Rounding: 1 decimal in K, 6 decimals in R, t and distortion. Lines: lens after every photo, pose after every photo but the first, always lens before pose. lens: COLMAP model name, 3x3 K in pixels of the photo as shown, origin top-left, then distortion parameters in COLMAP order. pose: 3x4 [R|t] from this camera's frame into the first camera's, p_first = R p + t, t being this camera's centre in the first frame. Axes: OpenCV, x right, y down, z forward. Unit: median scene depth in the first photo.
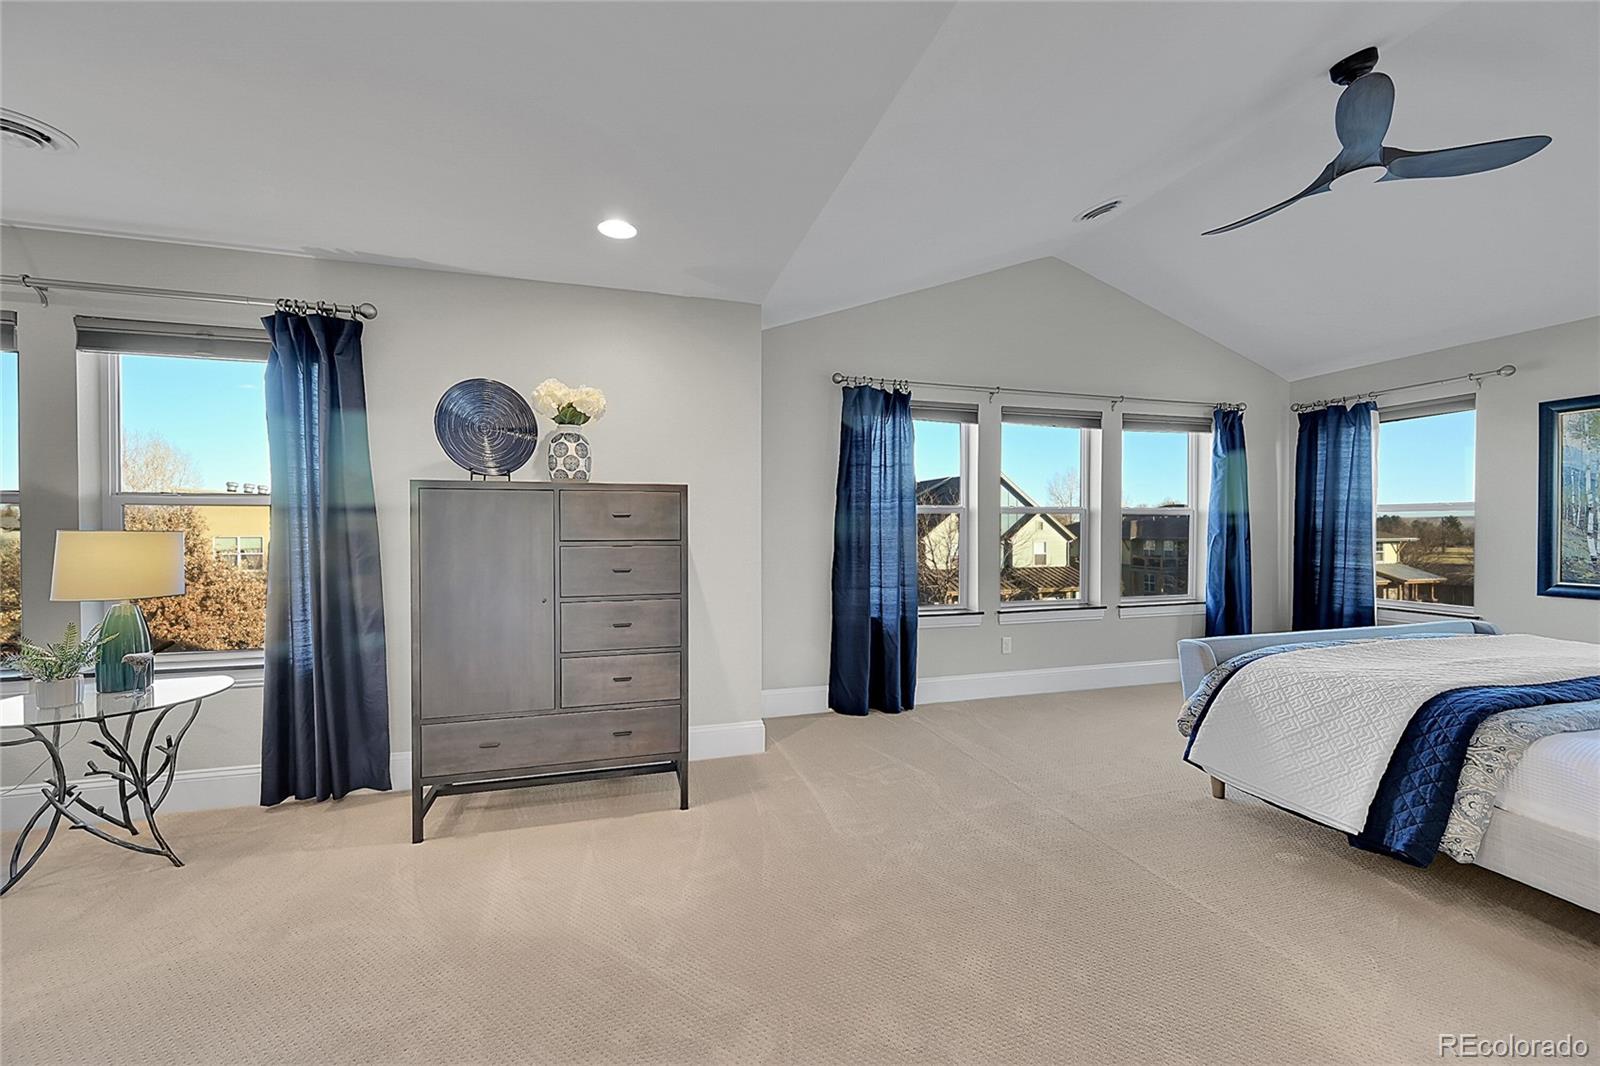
lens RADIAL K [[633.7, 0, 791.2], [0, 633.7, 536.6], [0, 0, 1]] dist [-0.001914, 0.000311]
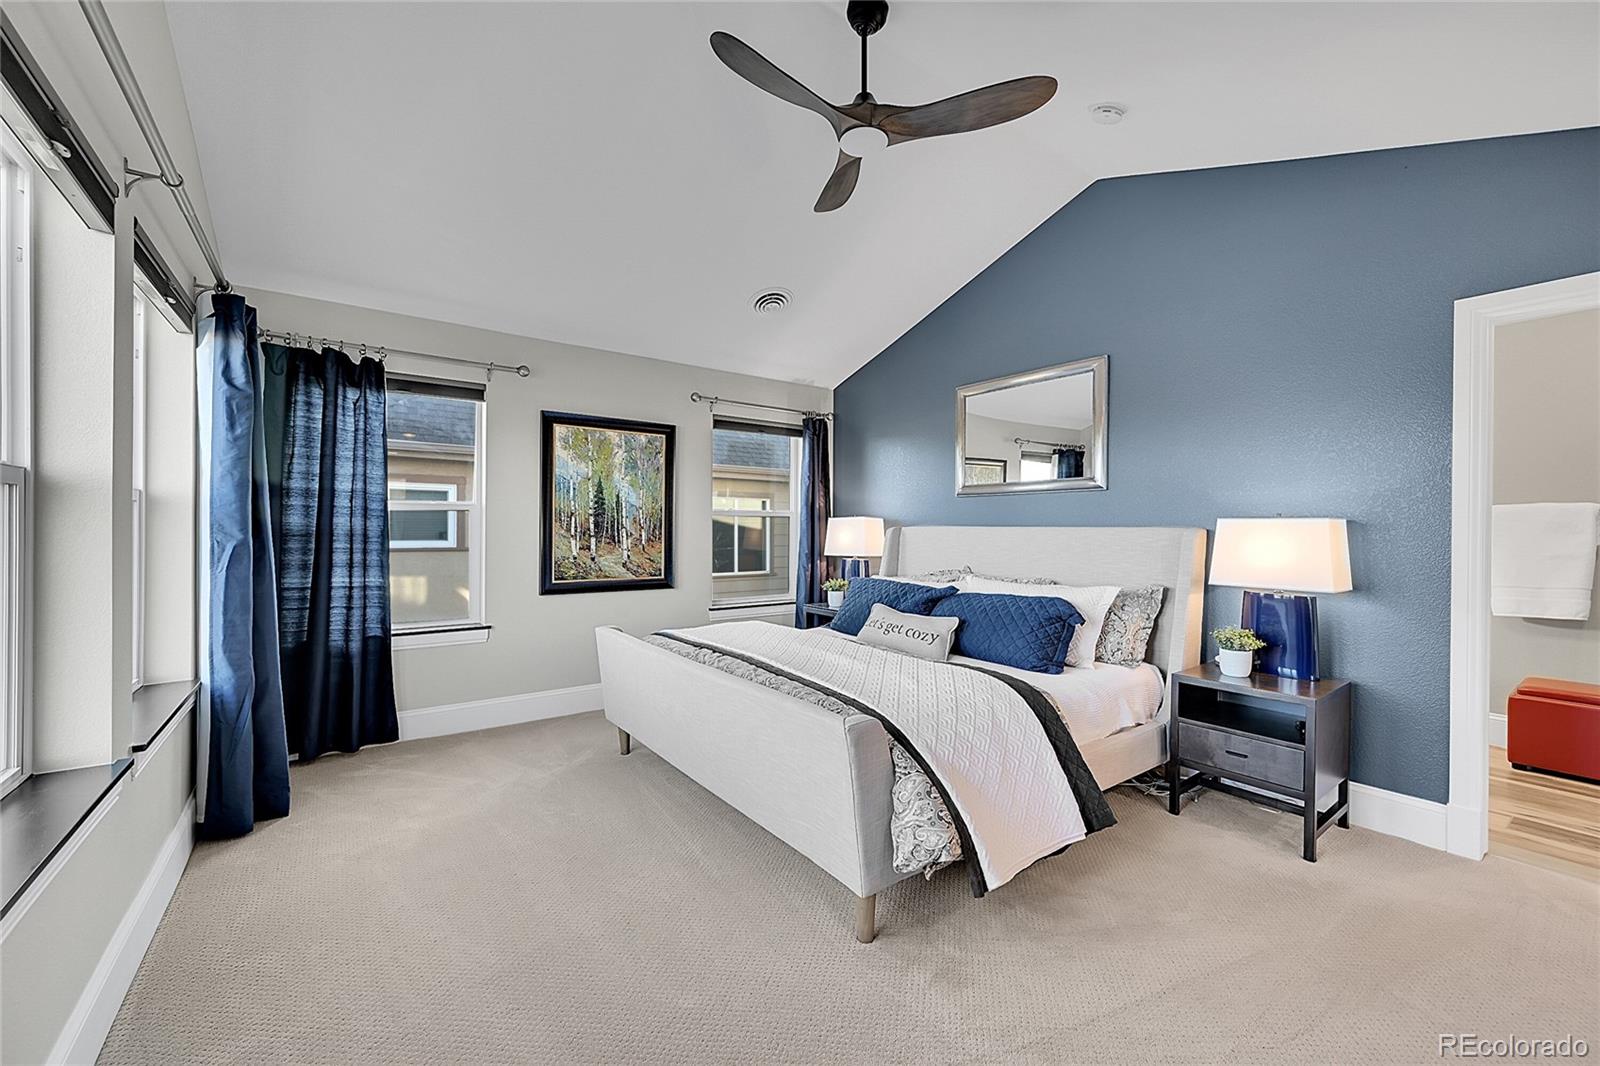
lens RADIAL K [[633.7, 0, 798.0], [0, 633.7, 535.1], [0, 0, 1]] dist [-0.001914, 0.000311]
pose [[-0.333679, -0.001486, 0.942686, 0.051153], [0.014631, 0.999870, 0.006755, -0.006747], [-0.942573, 0.016047, -0.333614, 0.888412]]
